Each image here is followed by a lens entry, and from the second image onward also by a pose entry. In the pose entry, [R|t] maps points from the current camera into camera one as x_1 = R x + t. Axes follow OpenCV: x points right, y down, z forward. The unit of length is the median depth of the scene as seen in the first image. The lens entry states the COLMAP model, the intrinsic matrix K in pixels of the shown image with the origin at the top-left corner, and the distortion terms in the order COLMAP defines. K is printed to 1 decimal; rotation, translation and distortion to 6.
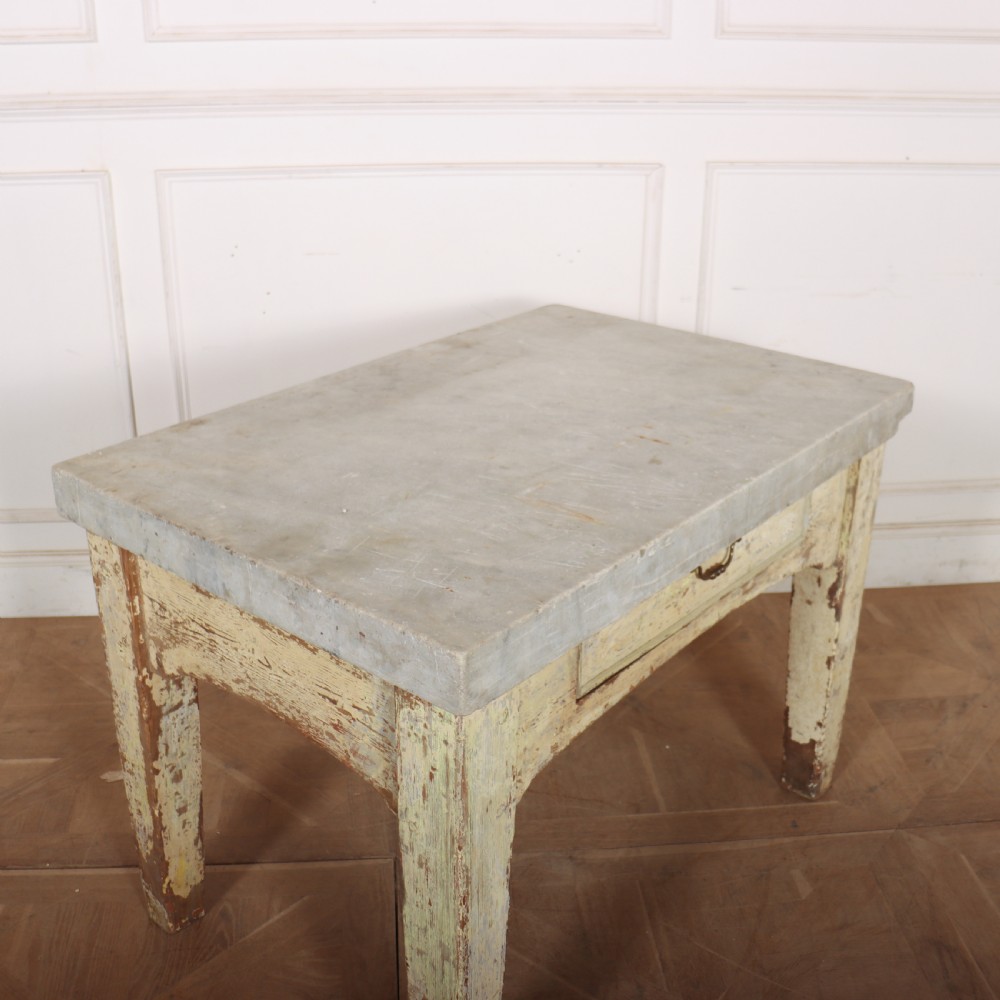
lens RADIAL K [[1162.8, 0, 475.2], [0, 1162.8, 496.9], [0, 0, 1]] dist [-0.102218, 0.000000]
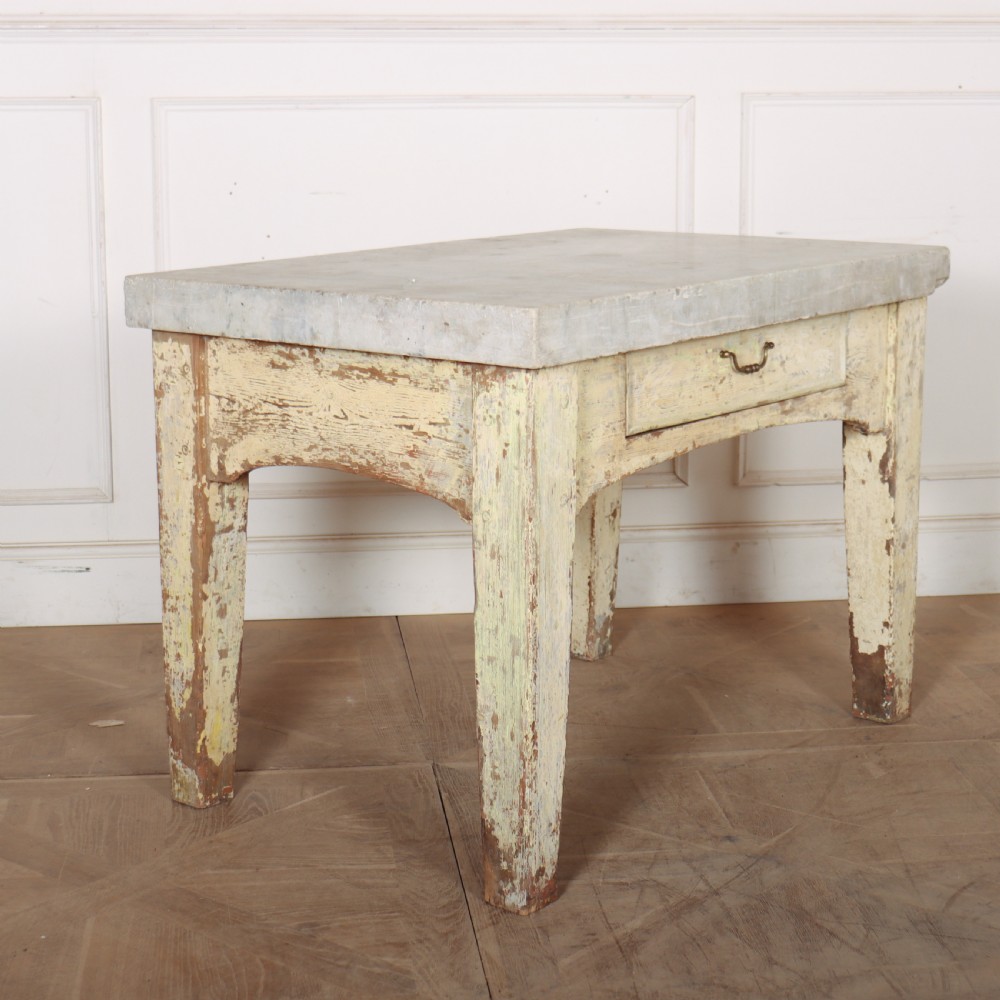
lens RADIAL K [[1915.7, 0, 506.1], [0, 1915.7, 453.7], [0, 0, 1]] dist [-0.038200, 0.000000]
pose [[0.999018, -0.012933, 0.042380, -0.087233], [0.022224, 0.973698, -0.226755, 0.502388], [-0.038333, 0.227474, 0.973029, -0.646716]]
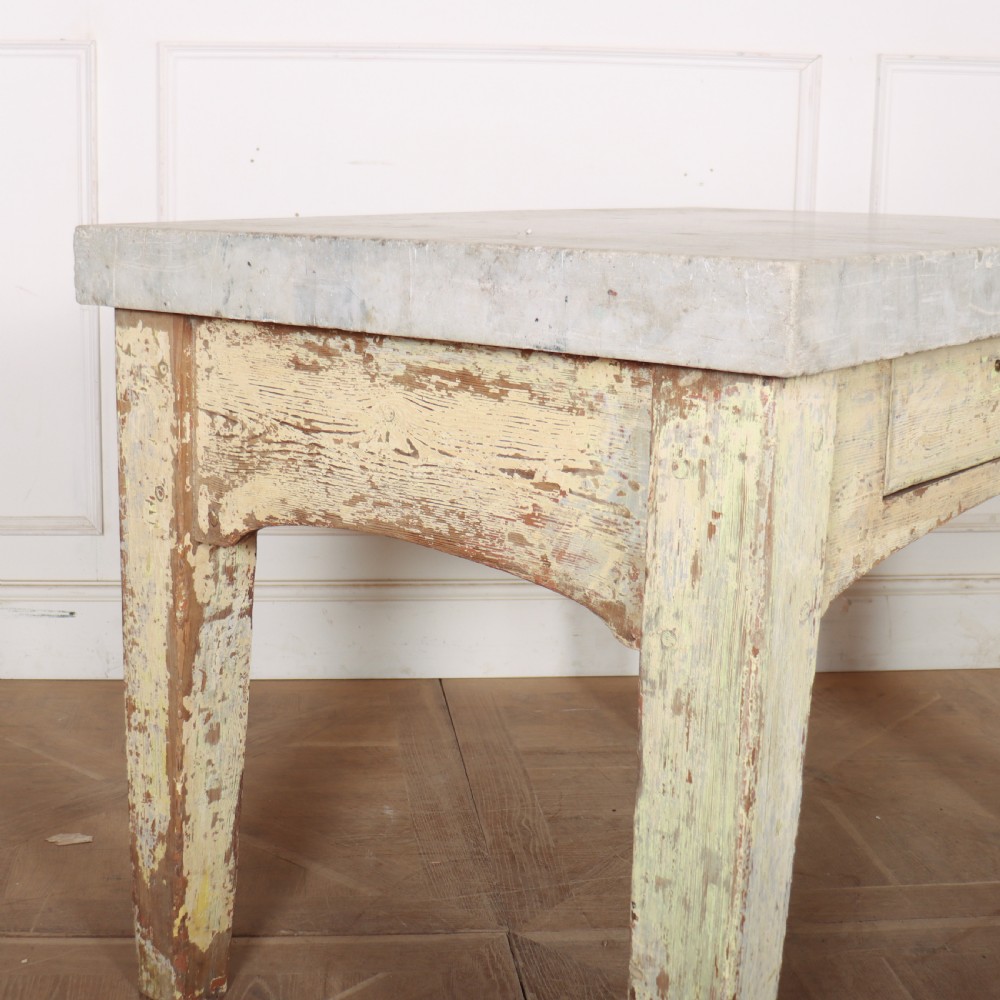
lens RADIAL K [[1521.6, 0, 417.5], [0, 1521.6, 476.8], [0, 0, 1]] dist [-0.122549, 0.000000]
pose [[0.999937, 0.011241, -0.000621, -0.148120], [-0.011114, 0.976839, -0.213687, 0.291467], [-0.001795, 0.213680, 0.976902, 0.129146]]
